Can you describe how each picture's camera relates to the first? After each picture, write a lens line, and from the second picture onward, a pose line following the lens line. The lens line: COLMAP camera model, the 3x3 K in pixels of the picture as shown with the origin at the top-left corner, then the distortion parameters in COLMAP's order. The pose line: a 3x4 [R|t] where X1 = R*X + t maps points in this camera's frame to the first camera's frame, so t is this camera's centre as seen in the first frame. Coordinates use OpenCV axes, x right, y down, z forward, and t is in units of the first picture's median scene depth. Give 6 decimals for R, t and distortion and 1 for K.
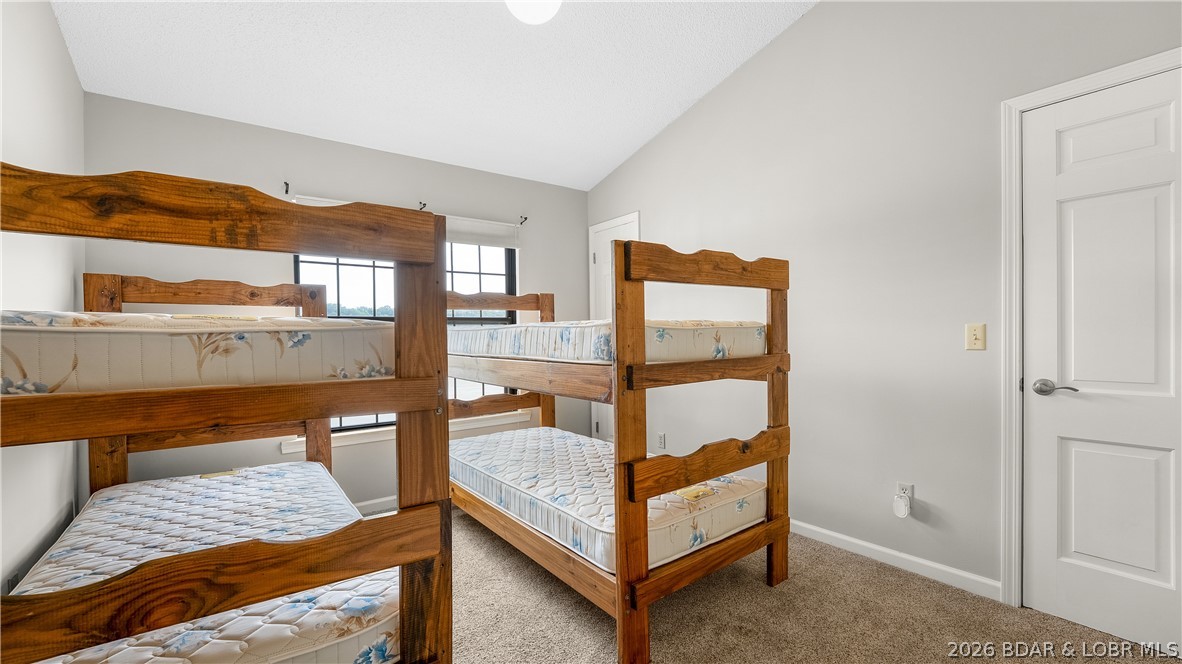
lens RADIAL K [[467.5, 0, 591.0], [0, 467.5, 332.0], [0, 0, 1]] dist [0.000704, 0.000209]
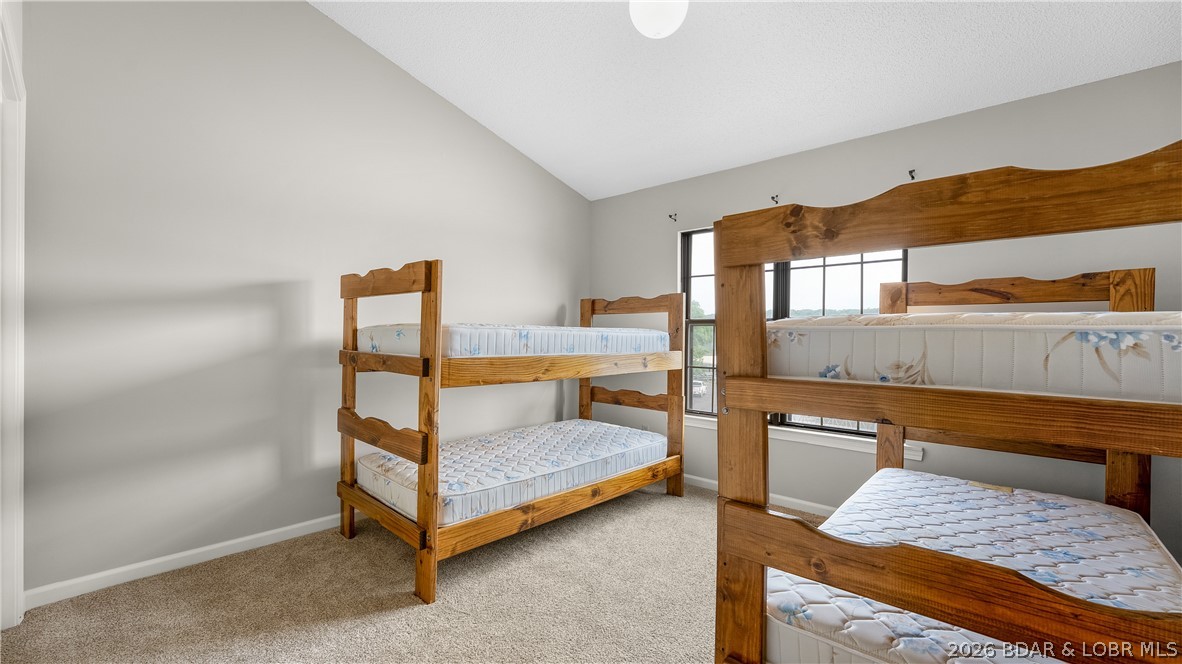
lens RADIAL K [[484.3, 0, 591.0], [0, 484.3, 332.0], [0, 0, 1]] dist [0.016354, 0.000057]
pose [[0.218276, 0.008441, -0.975851, 1.512867], [-0.007634, 0.999947, 0.006942, -0.012916], [0.975857, 0.005935, 0.218329, 1.141098]]
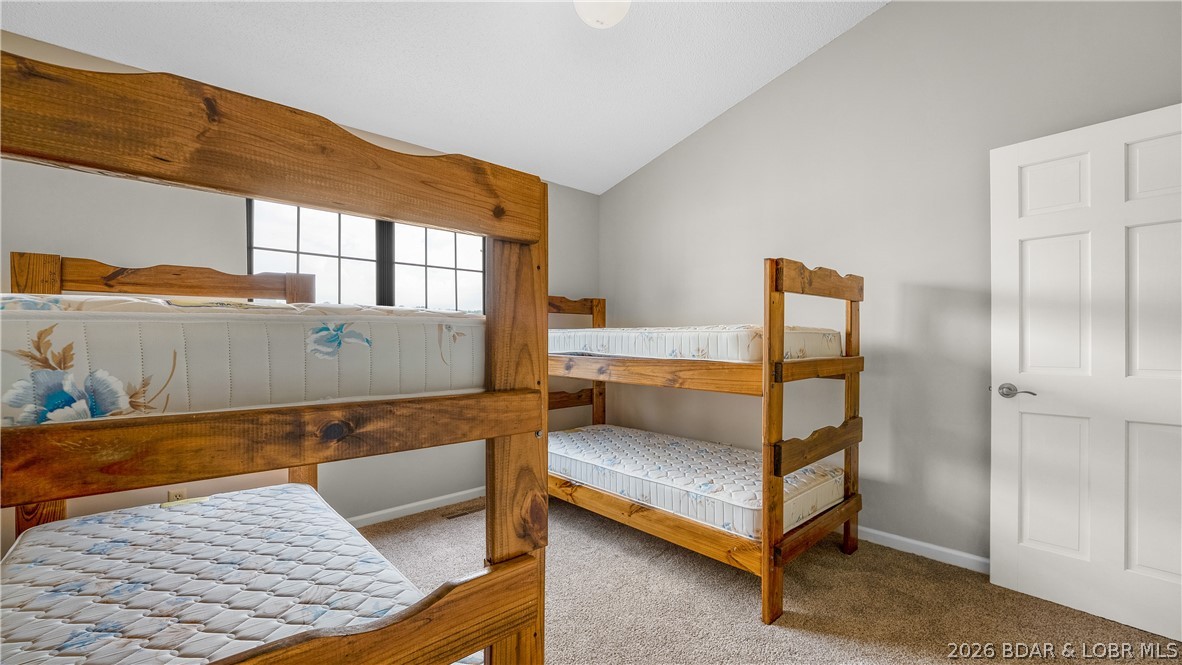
lens RADIAL K [[479.7, 0, 592.7], [0, 479.7, 325.3], [0, 0, 1]] dist [-0.014894, 0.000176]
pose [[0.995219, 0.024525, 0.094538, -0.360672], [-0.023119, 0.999606, -0.015940, 0.004427], [-0.094891, 0.013678, 0.995394, -0.119888]]
